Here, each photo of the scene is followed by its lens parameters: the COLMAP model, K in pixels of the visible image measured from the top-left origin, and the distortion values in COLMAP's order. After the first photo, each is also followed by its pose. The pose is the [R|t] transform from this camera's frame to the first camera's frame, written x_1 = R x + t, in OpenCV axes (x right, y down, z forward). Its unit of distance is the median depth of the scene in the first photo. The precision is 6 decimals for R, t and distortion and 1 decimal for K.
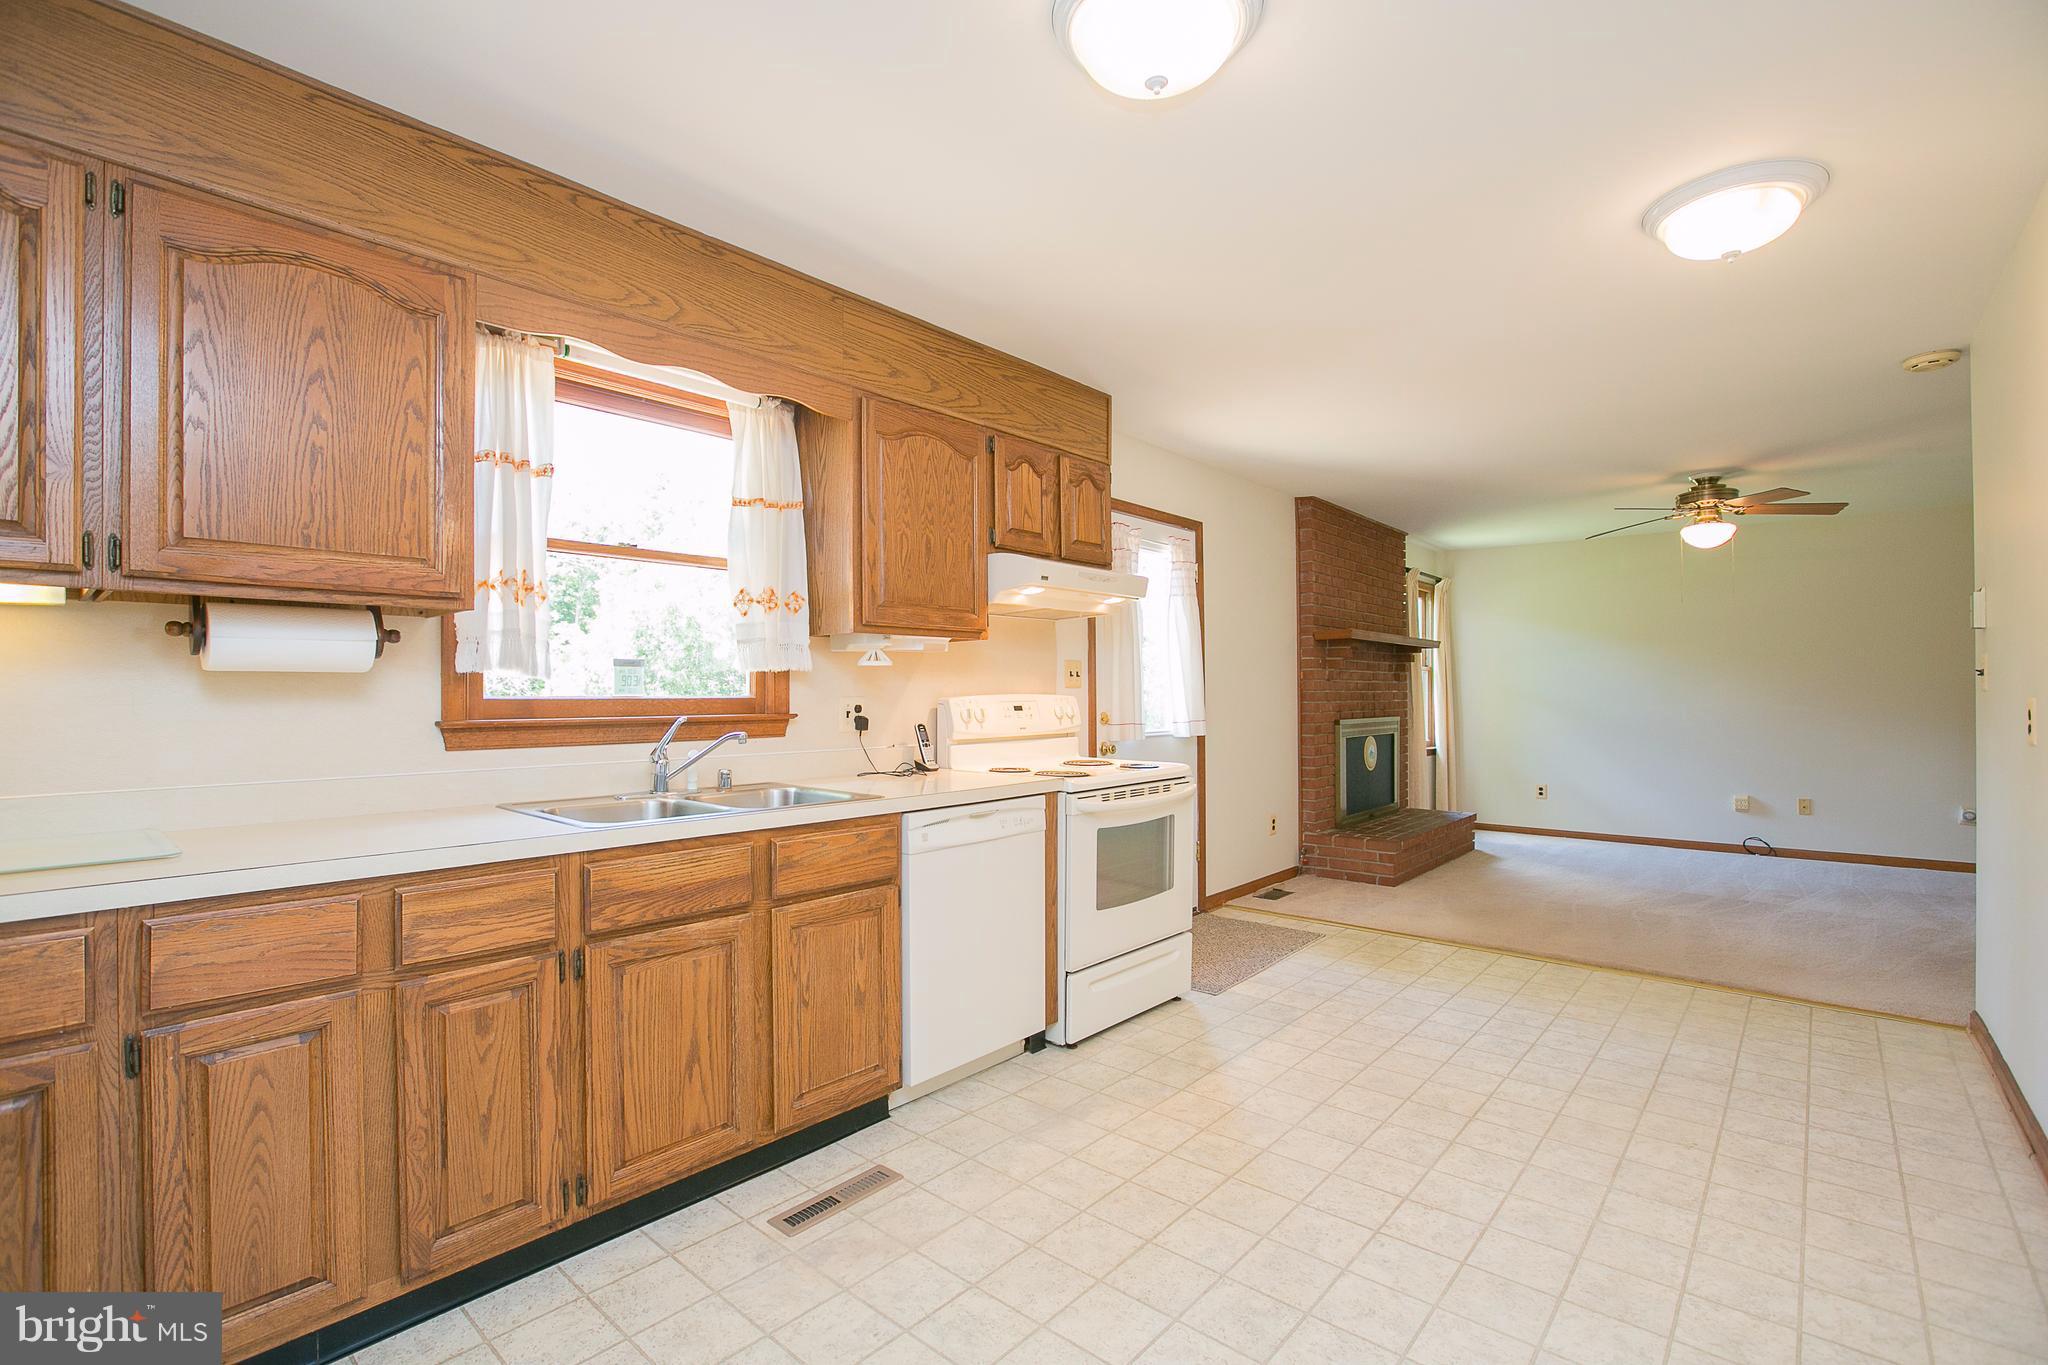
lens RADIAL K [[935.7, 0, 1019.9], [0, 935.7, 687.6], [0, 0, 1]] dist [-0.057276, 0.023587]
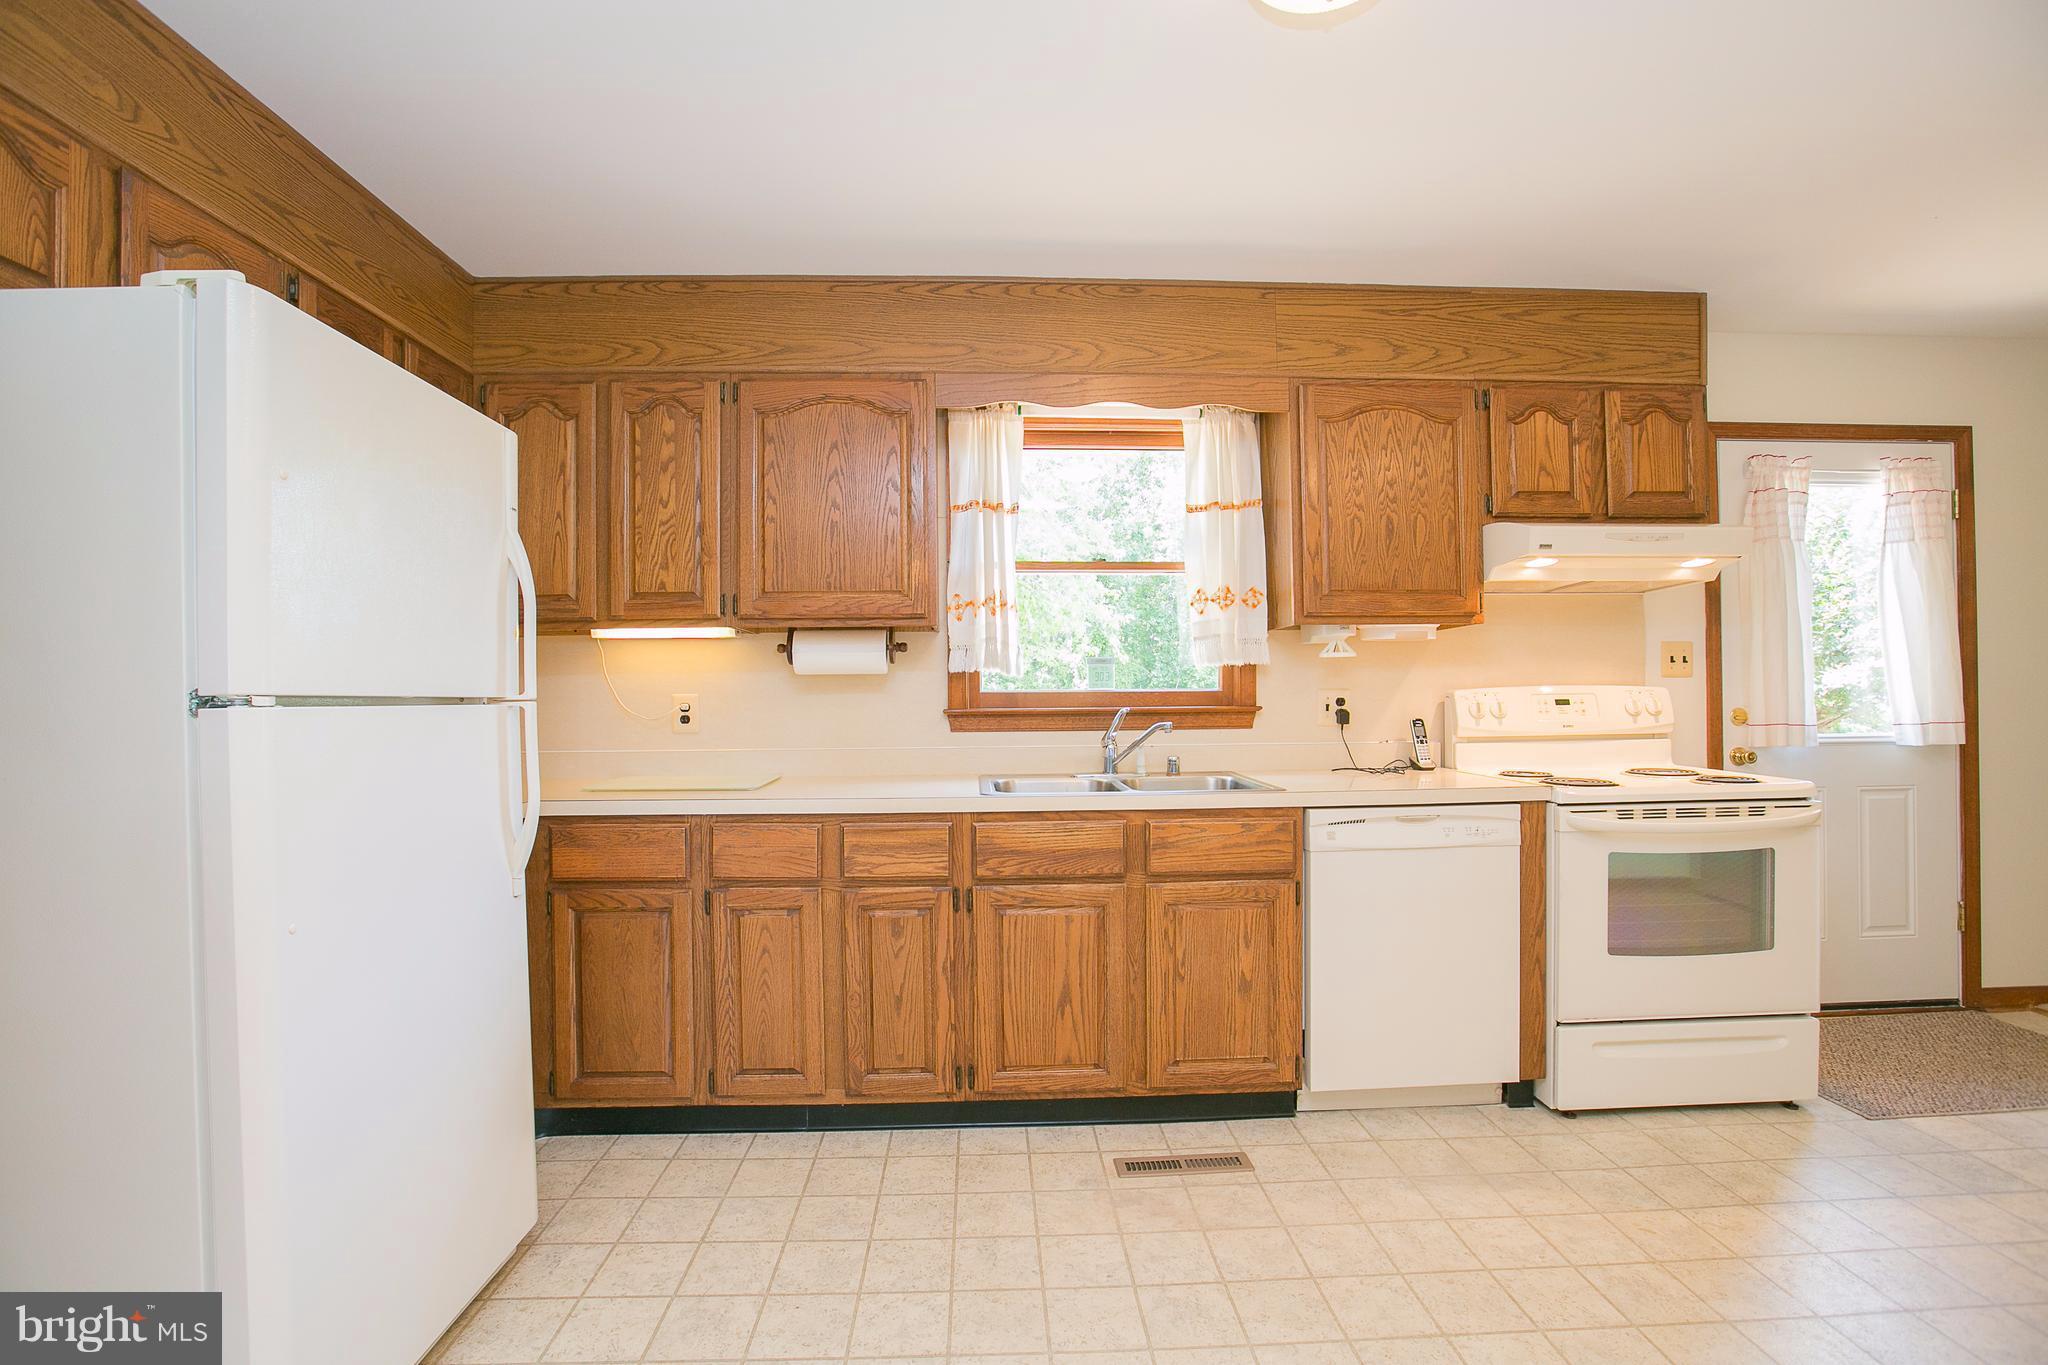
lens RADIAL K [[935.7, 0, 1019.9], [0, 935.7, 687.6], [0, 0, 1]] dist [-0.057276, 0.023587]
pose [[0.693159, -0.004613, -0.720770, 0.418762], [0.010324, 0.999940, 0.003529, 0.001621], [0.720711, -0.009888, 0.693166, 0.130232]]
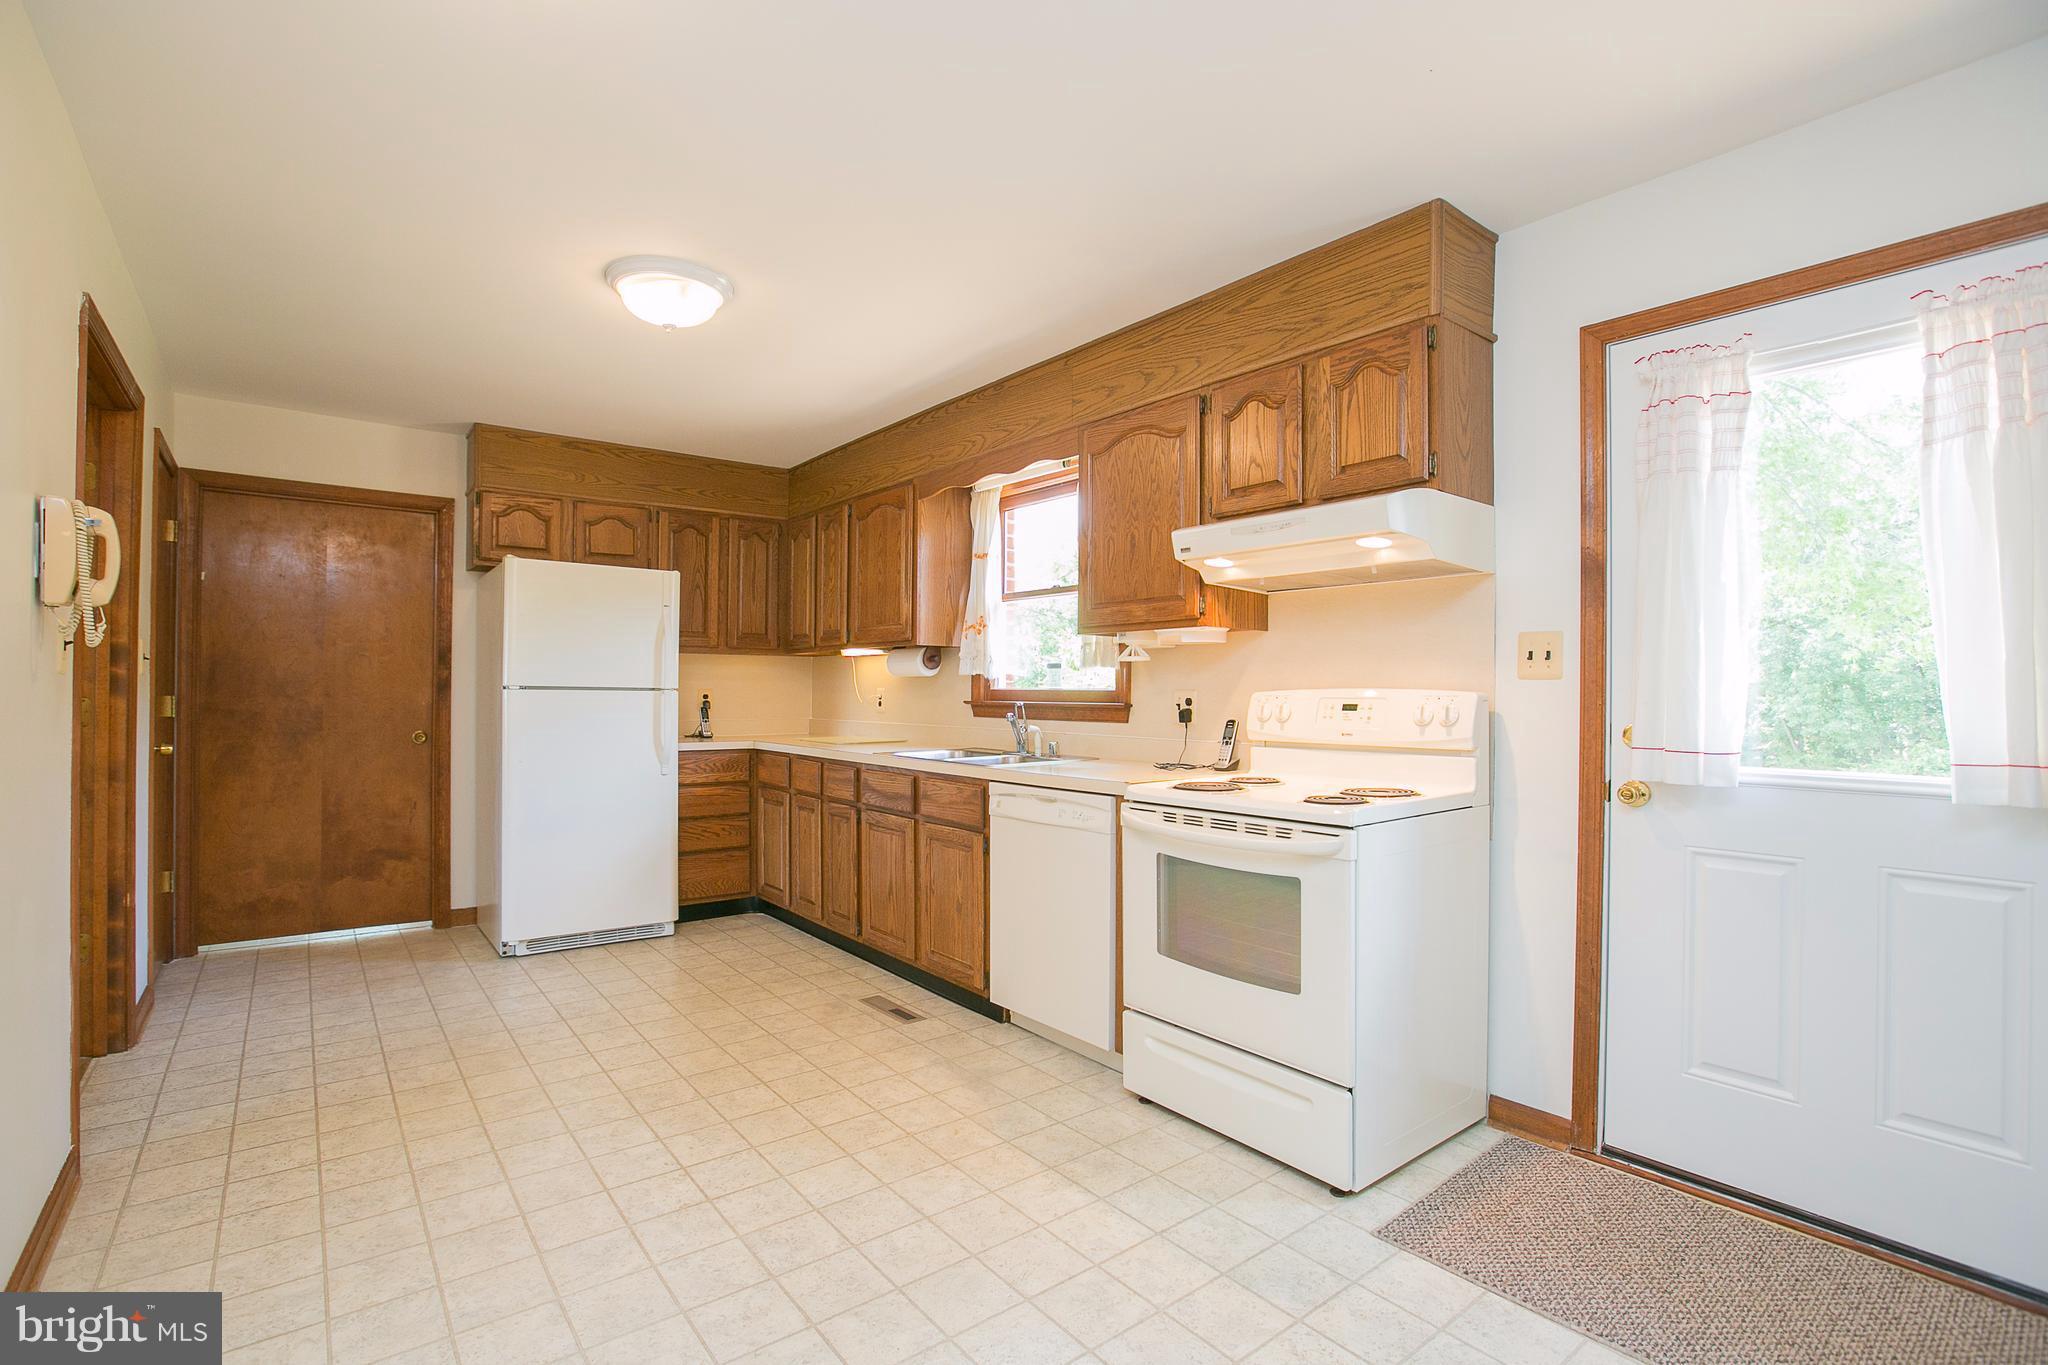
lens RADIAL K [[961.6, 0, 1027.2], [0, 961.6, 687.0], [0, 0, 1]] dist [-0.077296, 0.036990]
pose [[-0.181368, -0.000272, -0.983415, 1.291019], [0.001886, 0.999998, -0.000625, 0.009642], [0.983413, -0.001968, -0.181367, 1.455320]]
